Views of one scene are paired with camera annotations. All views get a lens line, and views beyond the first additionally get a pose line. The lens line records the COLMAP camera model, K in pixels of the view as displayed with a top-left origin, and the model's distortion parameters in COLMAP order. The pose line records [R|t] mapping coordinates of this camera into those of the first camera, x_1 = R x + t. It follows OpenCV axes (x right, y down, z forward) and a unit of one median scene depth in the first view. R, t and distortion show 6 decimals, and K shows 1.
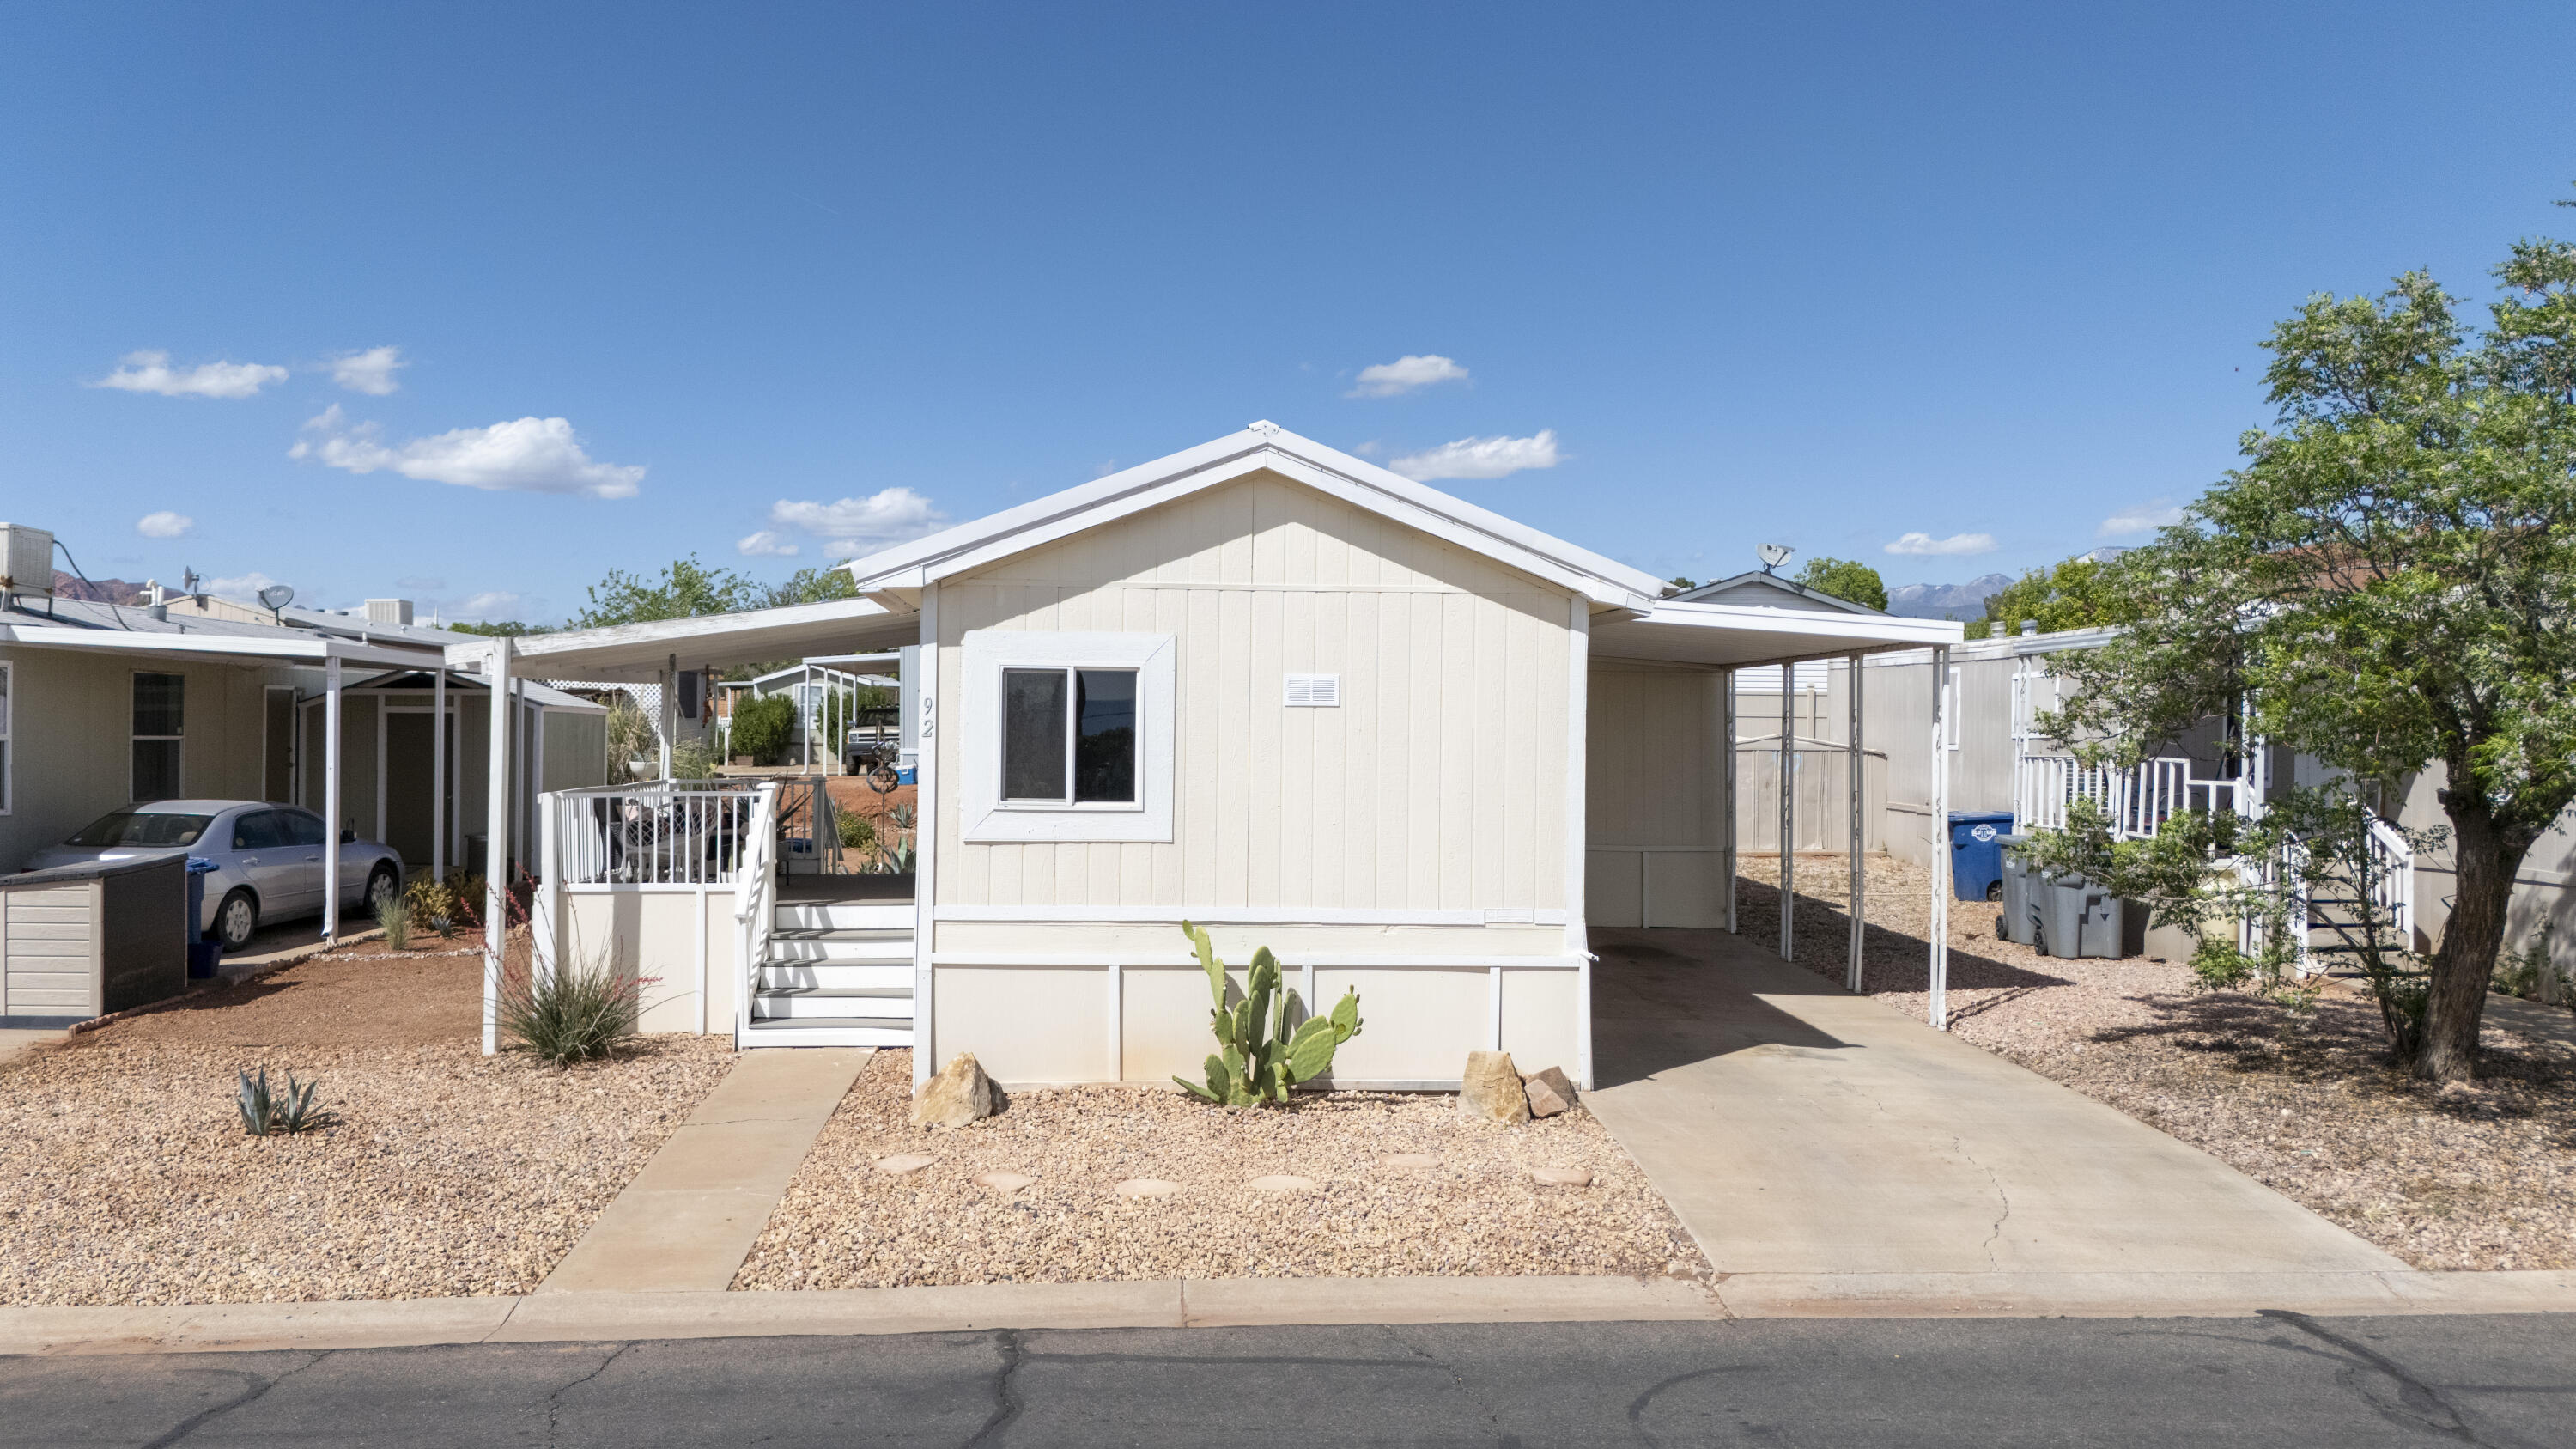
lens RADIAL K [[2045.0, 0, 1288.0], [0, 2045.0, 724.5], [0, 0, 1]] dist [0.071190, -0.050670]
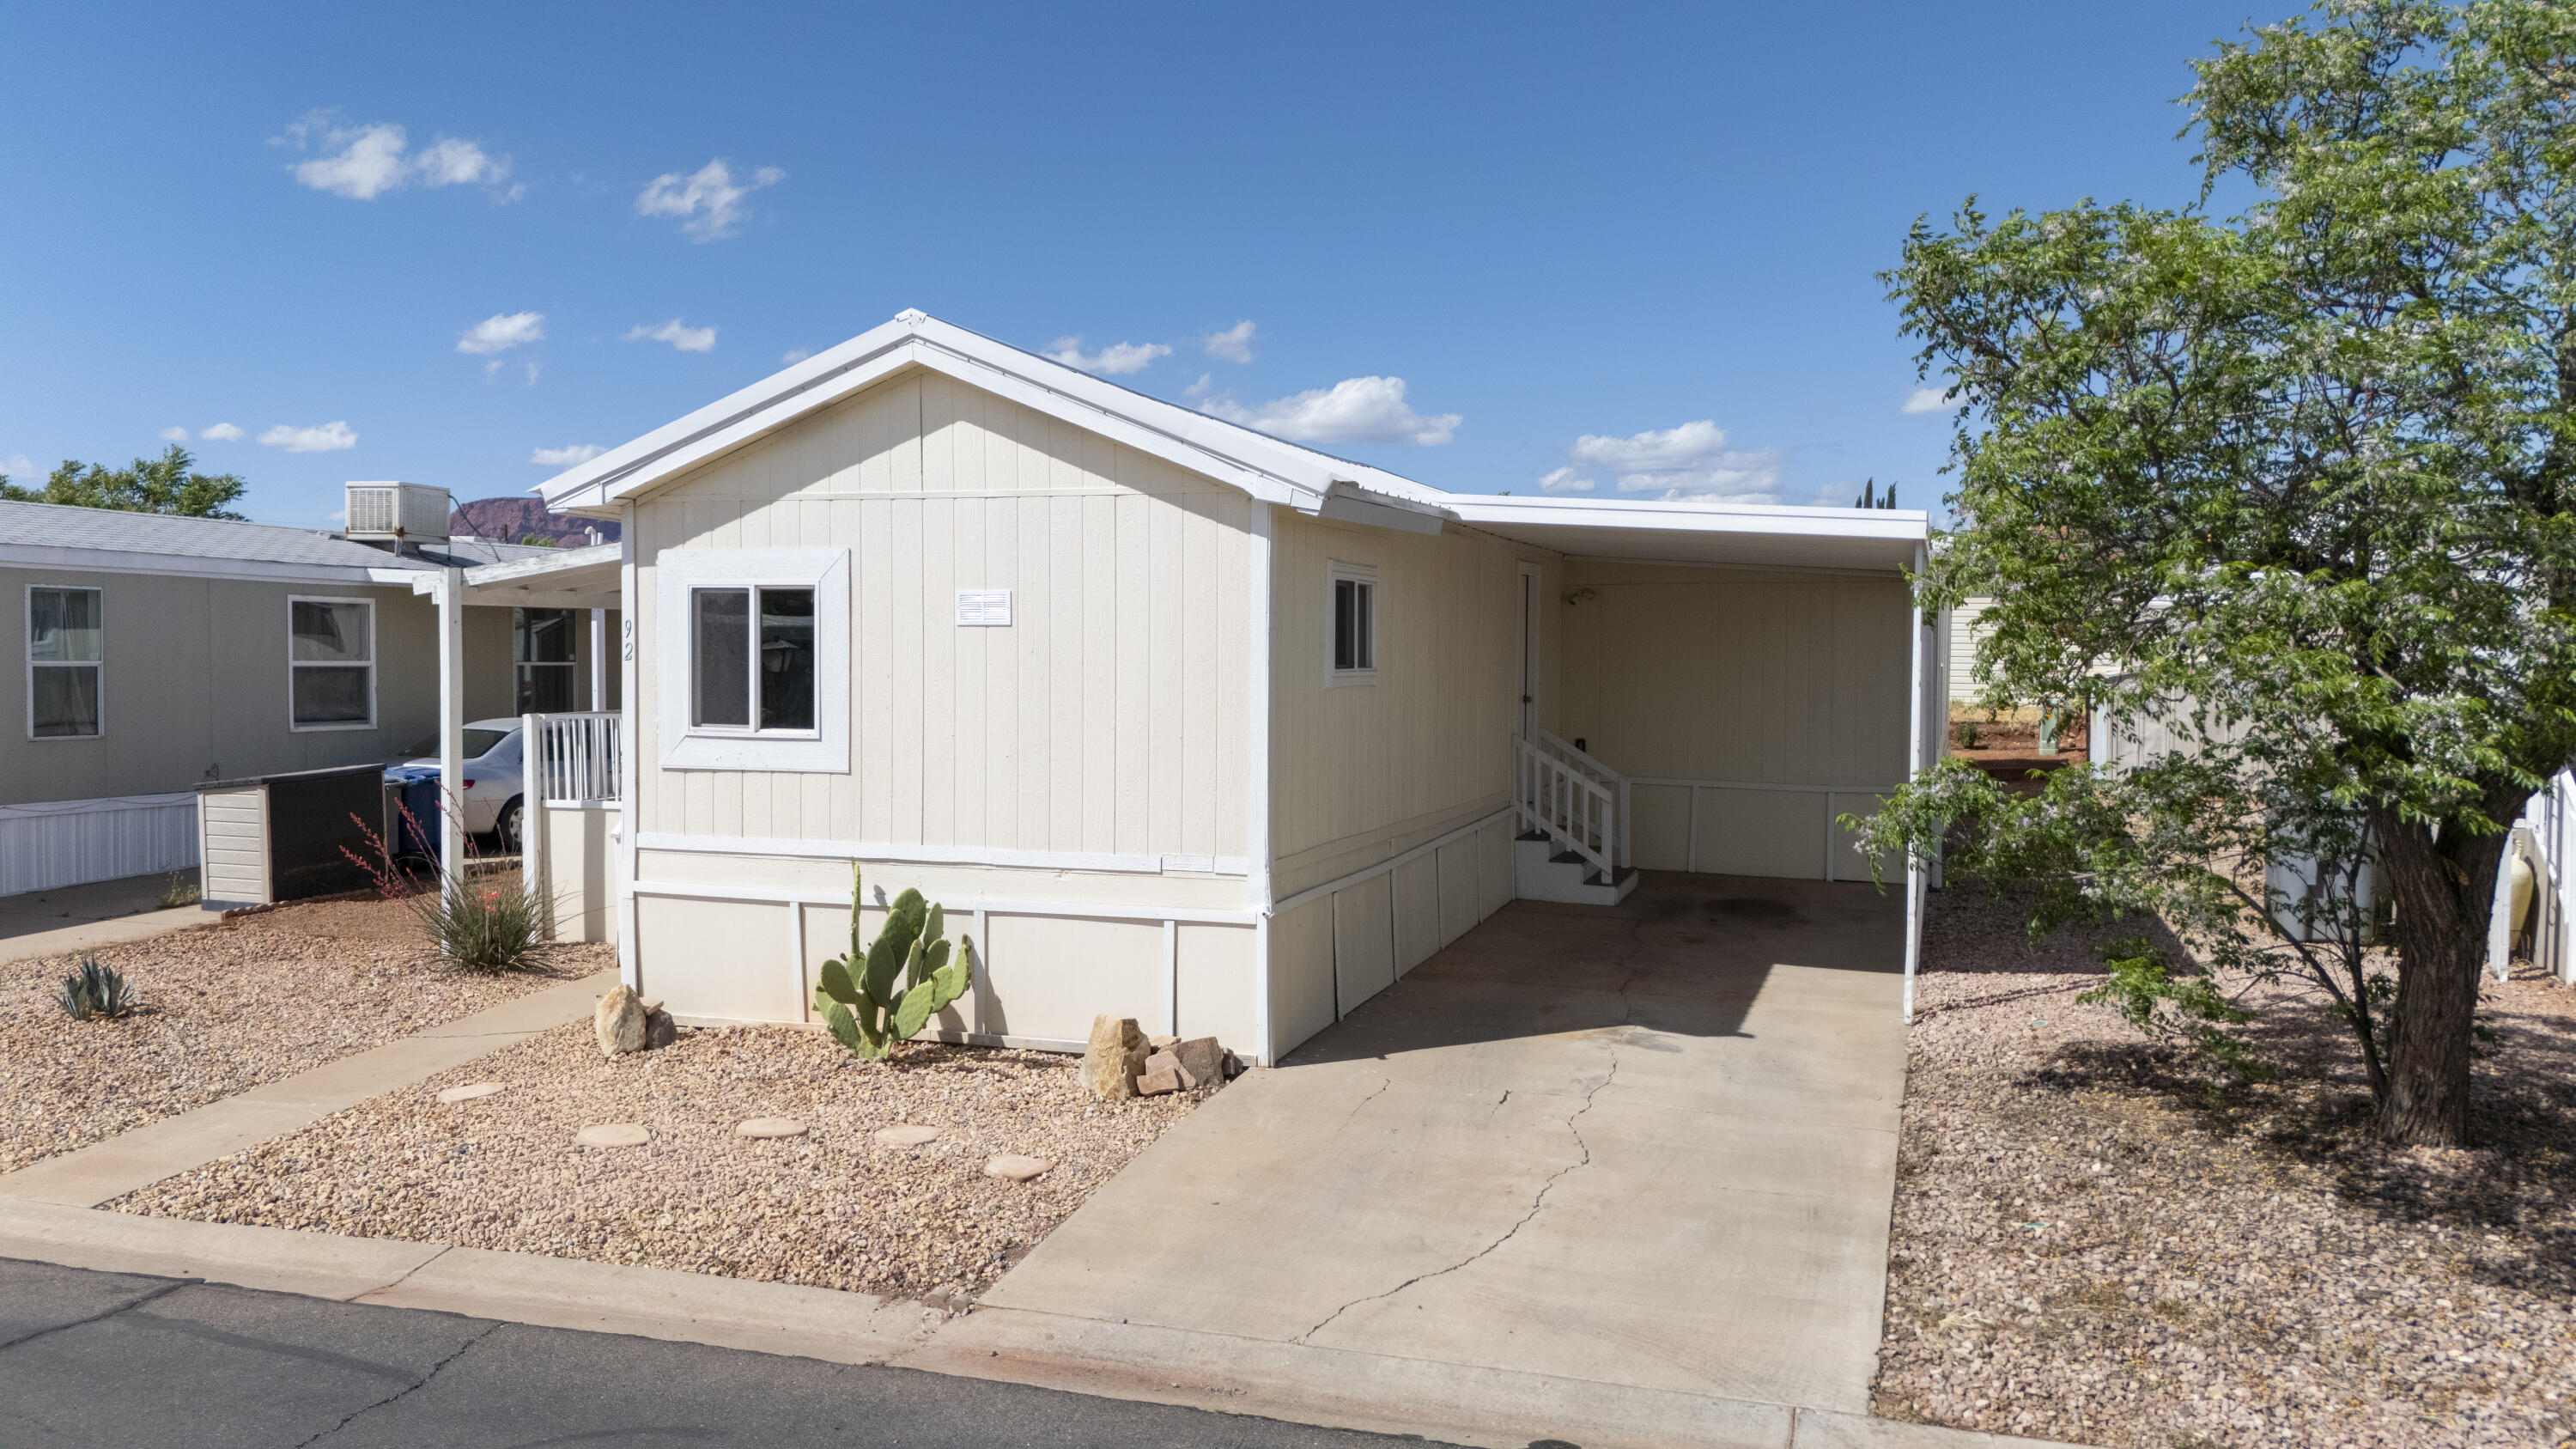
lens RADIAL K [[1968.2, 0, 1293.9], [0, 1968.2, 747.1], [0, 0, 1]] dist [0.118153, -0.141975]
pose [[0.920304, 0.013231, -0.390981, 0.486031], [0.005583, 0.998882, 0.046946, 0.004621], [0.391165, -0.045387, 0.919201, 0.248721]]
